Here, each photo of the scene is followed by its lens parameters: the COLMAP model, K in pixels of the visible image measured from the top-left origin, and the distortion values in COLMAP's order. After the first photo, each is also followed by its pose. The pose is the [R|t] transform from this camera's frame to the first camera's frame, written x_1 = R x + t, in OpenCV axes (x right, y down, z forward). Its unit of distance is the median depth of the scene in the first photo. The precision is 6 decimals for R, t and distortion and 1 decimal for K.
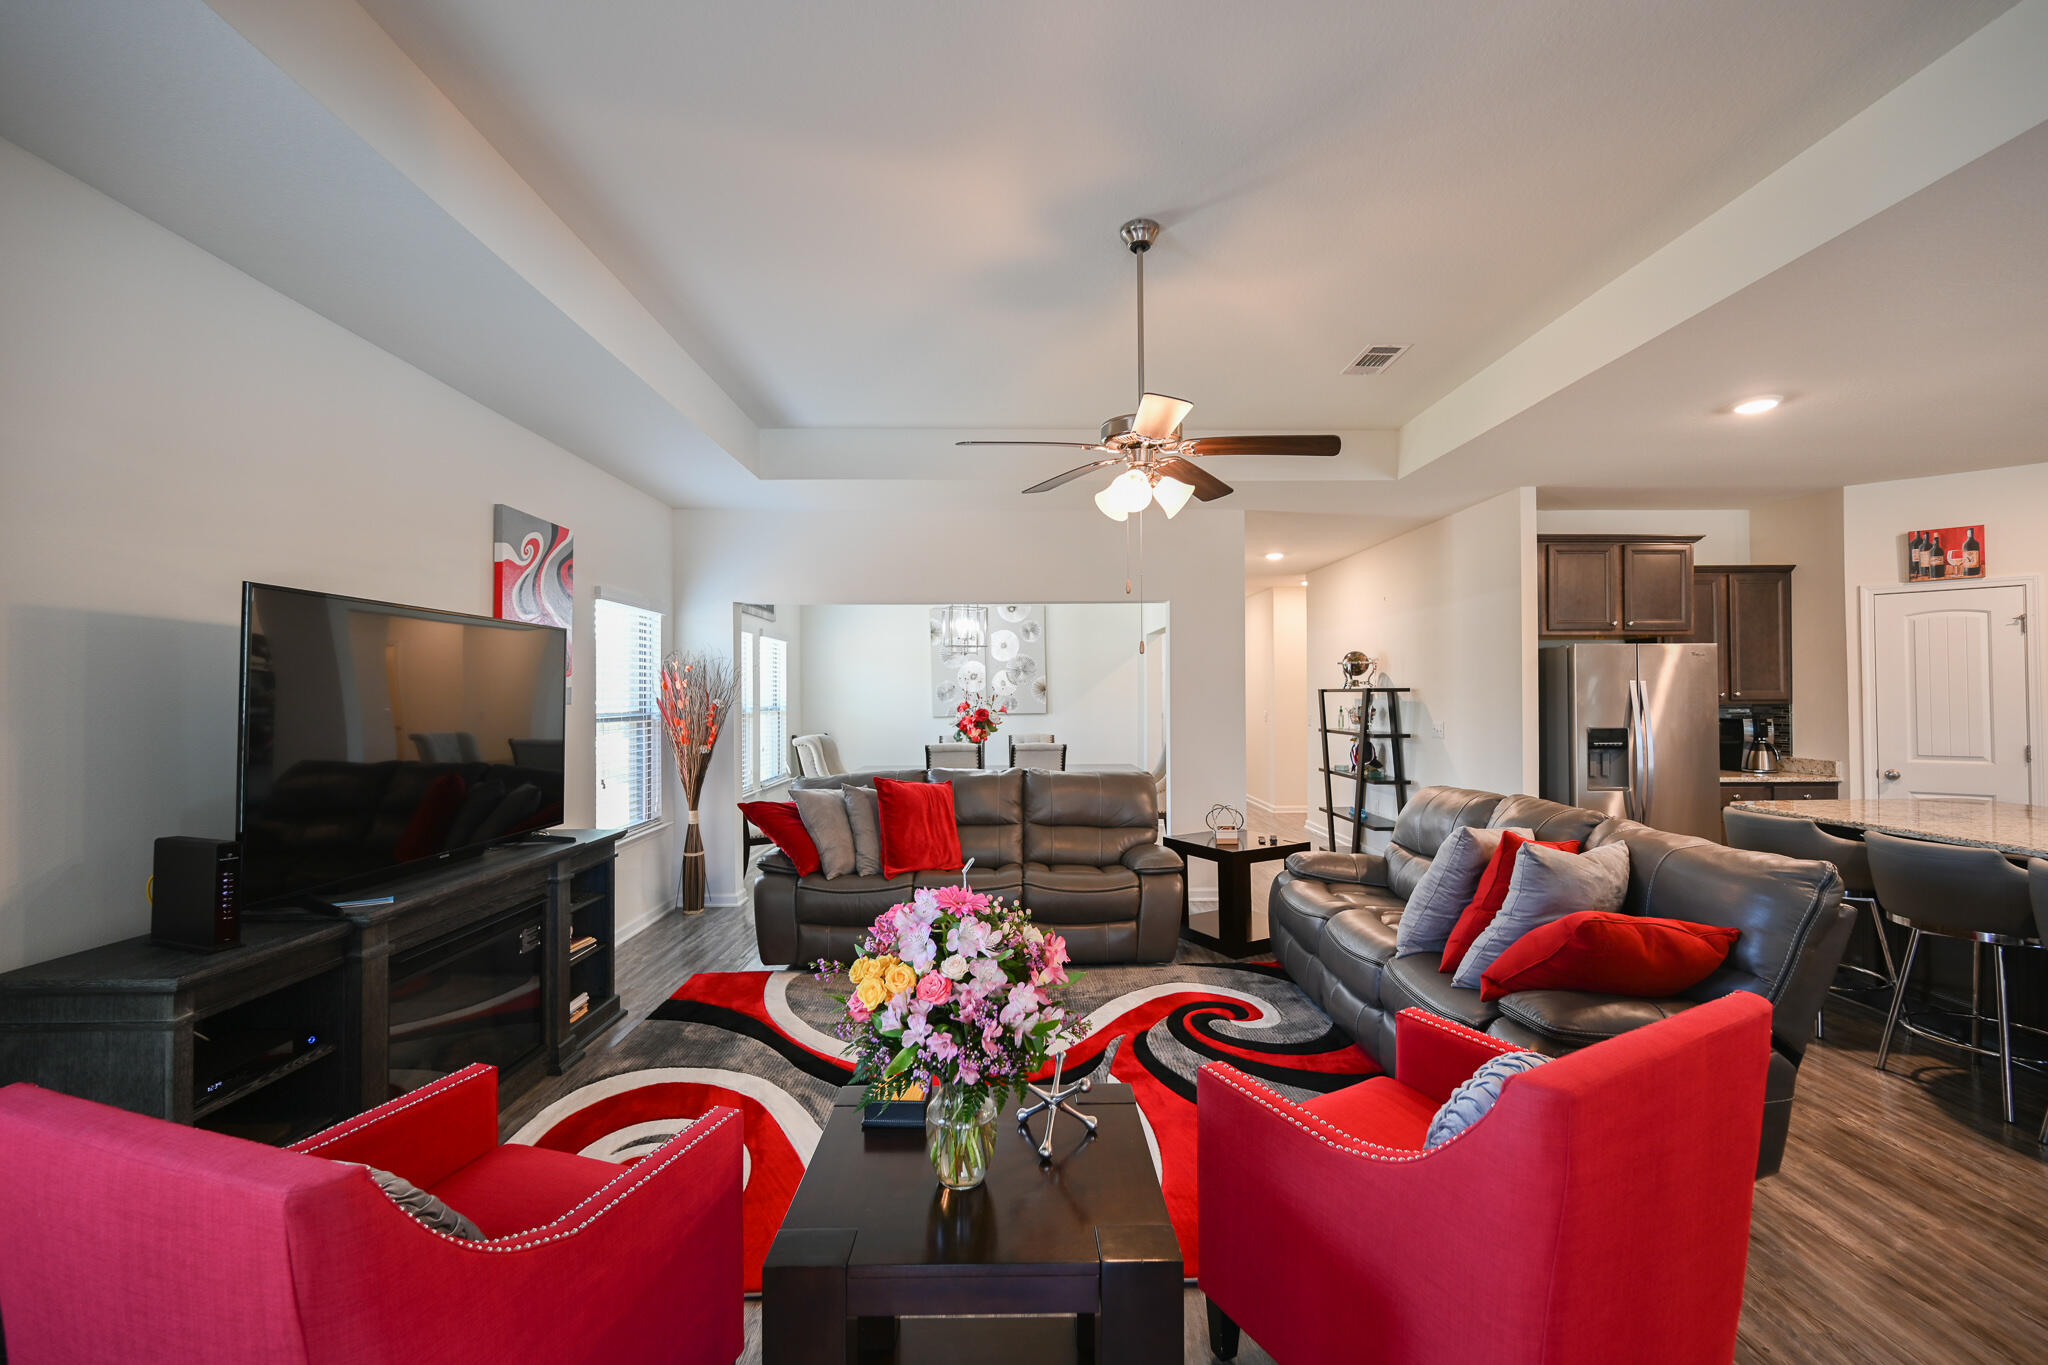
lens RADIAL K [[857.3, 0, 1032.6], [0, 857.3, 685.2], [0, 0, 1]] dist [-0.000030, 0.000539]
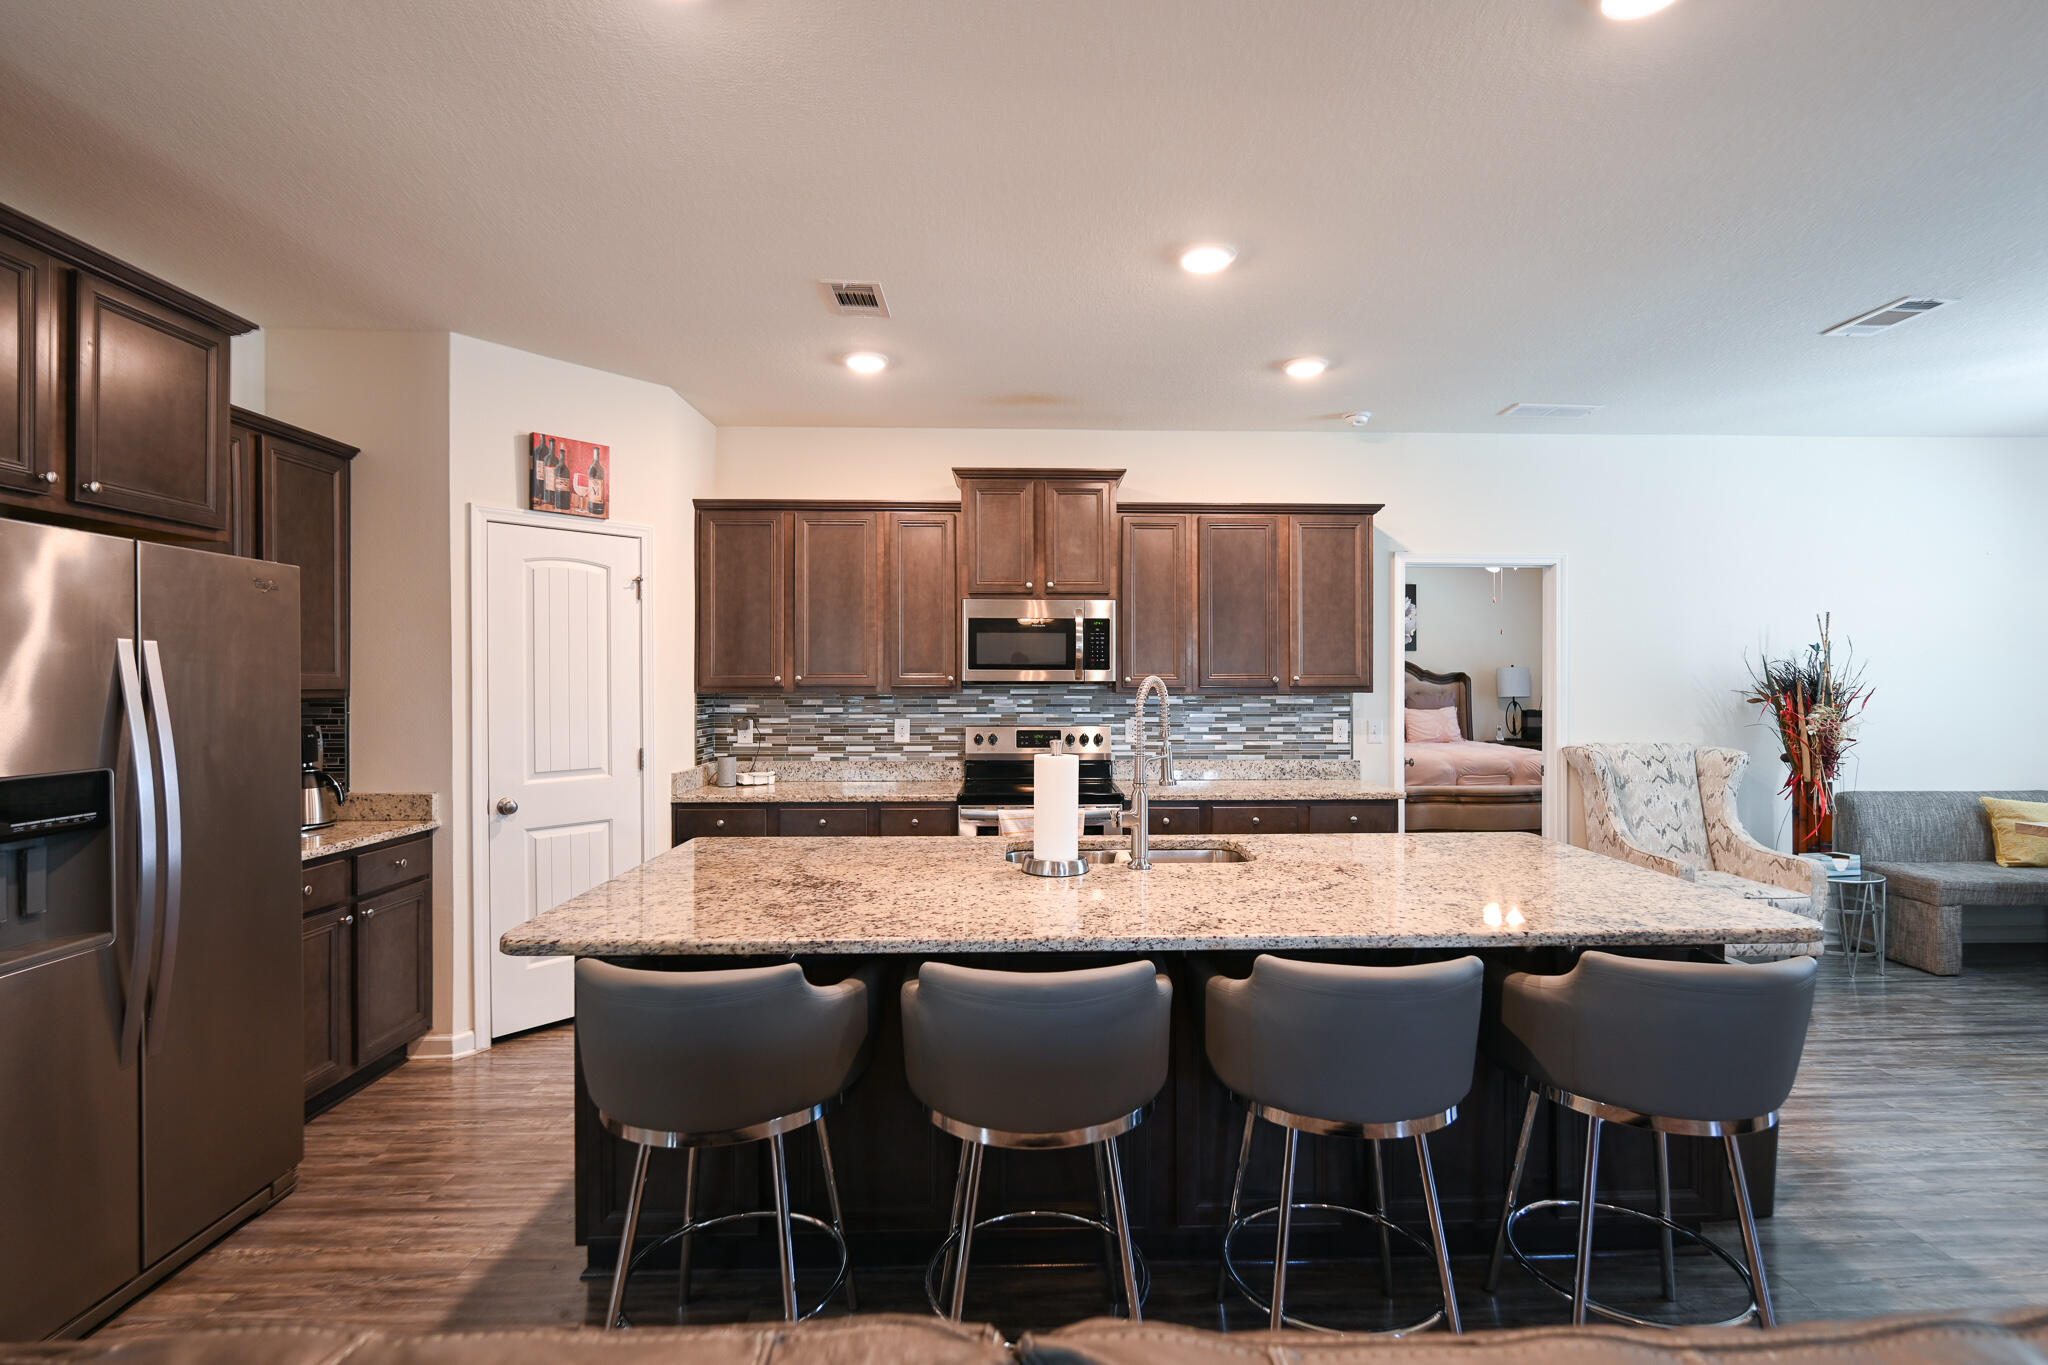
lens RADIAL K [[953.6, 0, 1029.0], [0, 953.6, 685.0], [0, 0, 1]] dist [0.000717, -0.000282]
pose [[0.005754, 0.001240, 0.999983, 0.293528], [-0.014088, 0.999900, -0.001159, 0.009310], [-0.999884, -0.014081, 0.005770, 0.607400]]
